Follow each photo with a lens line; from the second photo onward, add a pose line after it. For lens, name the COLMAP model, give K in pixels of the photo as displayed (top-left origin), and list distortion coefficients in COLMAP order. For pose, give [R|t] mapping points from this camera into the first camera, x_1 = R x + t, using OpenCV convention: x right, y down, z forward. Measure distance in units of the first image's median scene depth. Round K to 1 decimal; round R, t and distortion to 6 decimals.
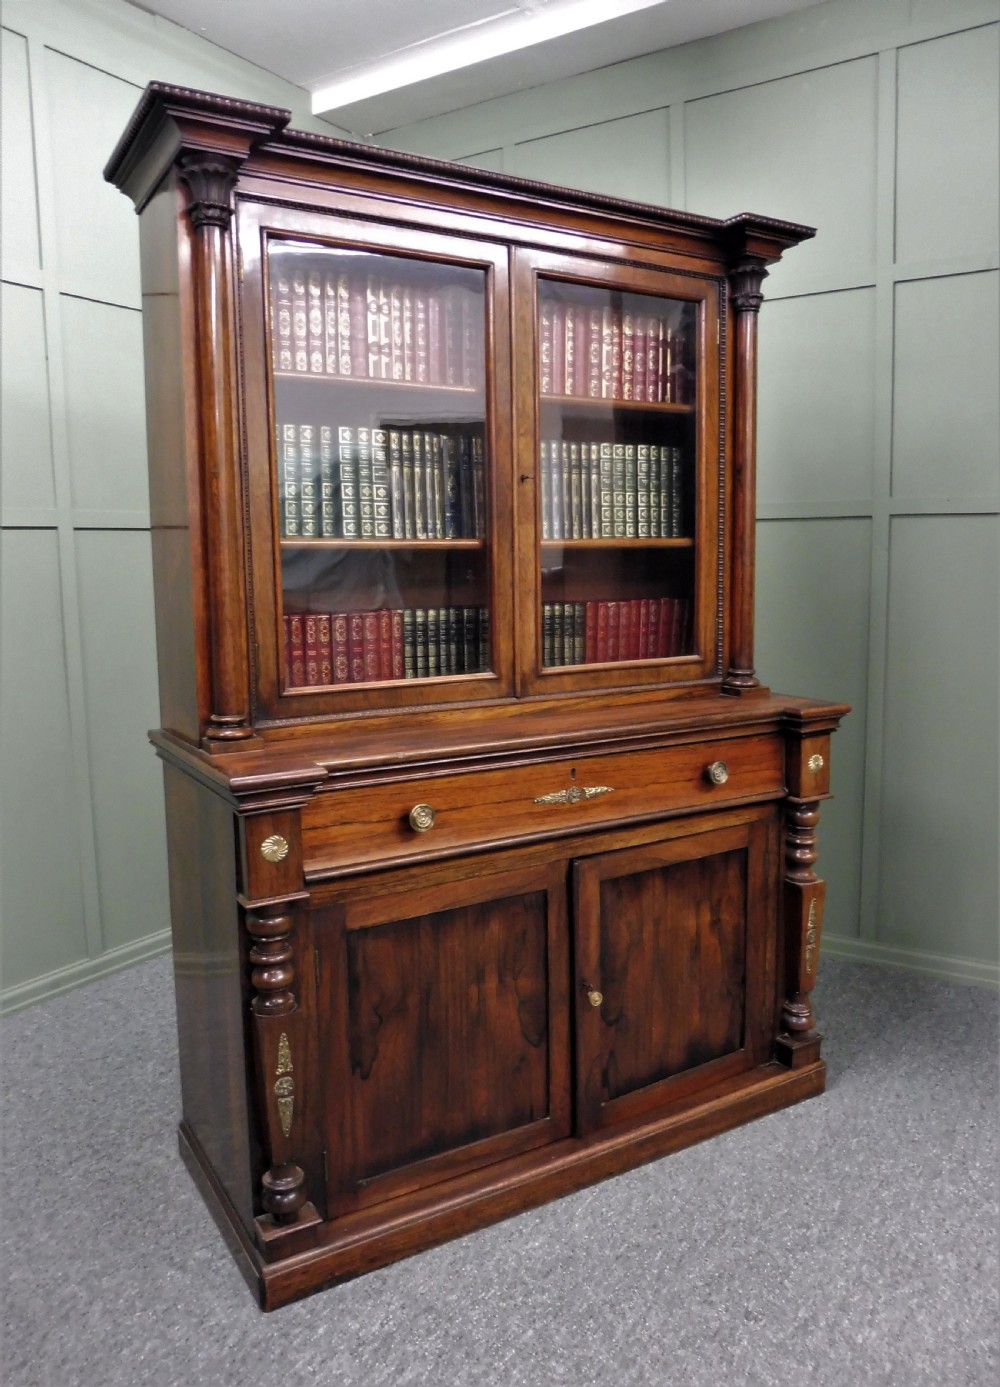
lens RADIAL K [[1045.7, 0, 533.8], [0, 1045.7, 676.5], [0, 0, 1]] dist [-0.041007, -0.006806]
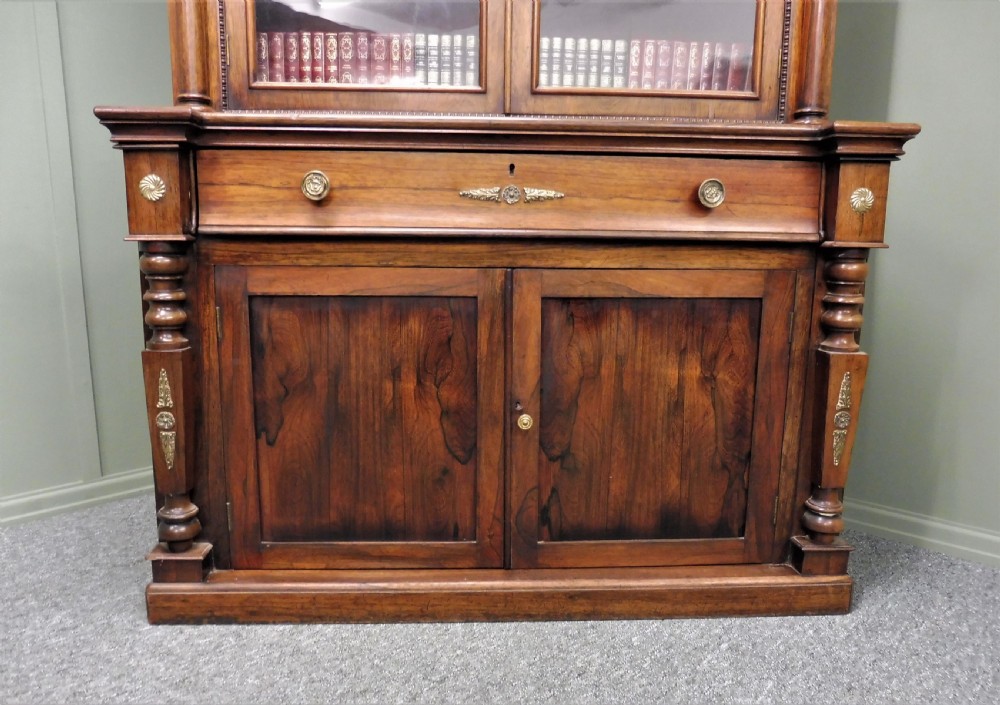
lens RADIAL K [[758.7, 0, 489.4], [0, 758.7, 378.5], [0, 0, 1]] dist [-0.010333, -0.051888]
pose [[0.869190, 0.110503, -0.481972, 0.341854], [-0.076277, 0.993006, 0.090110, 0.204943], [0.488559, -0.041560, 0.871541, 0.387213]]
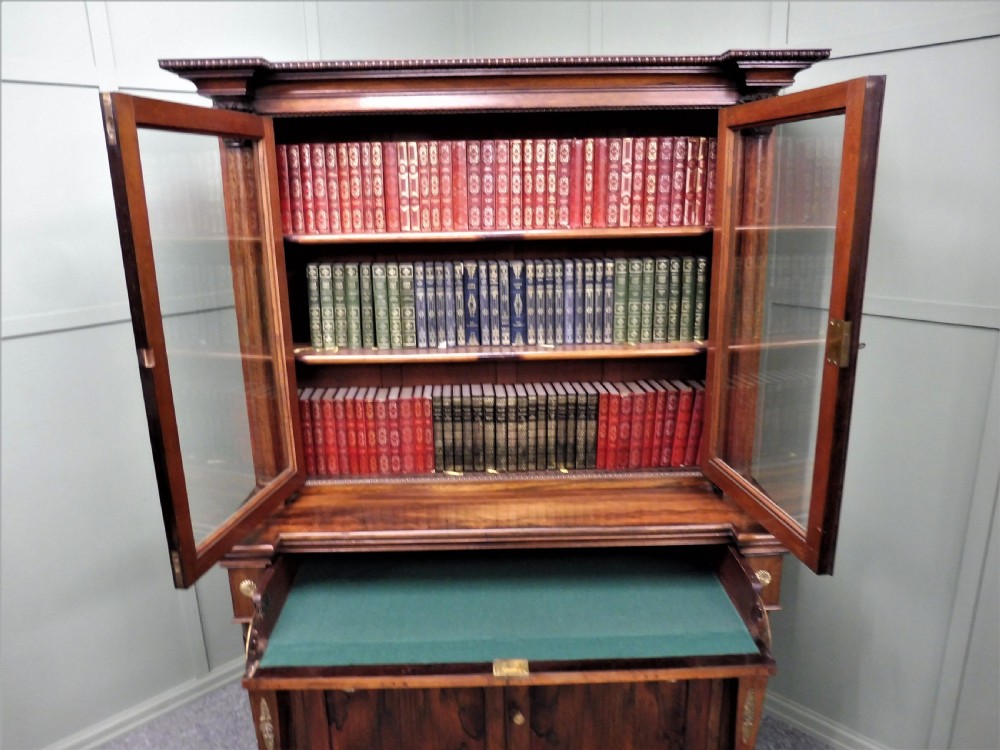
lens RADIAL K [[727.6, 0, 501.1], [0, 727.6, 379.7], [0, 0, 1]] dist [-0.014334, -0.046690]
pose [[0.851822, 0.132477, -0.506803, 0.427631], [-0.050309, 0.983710, 0.172580, -0.256027], [0.521410, -0.121511, 0.844610, 0.272646]]
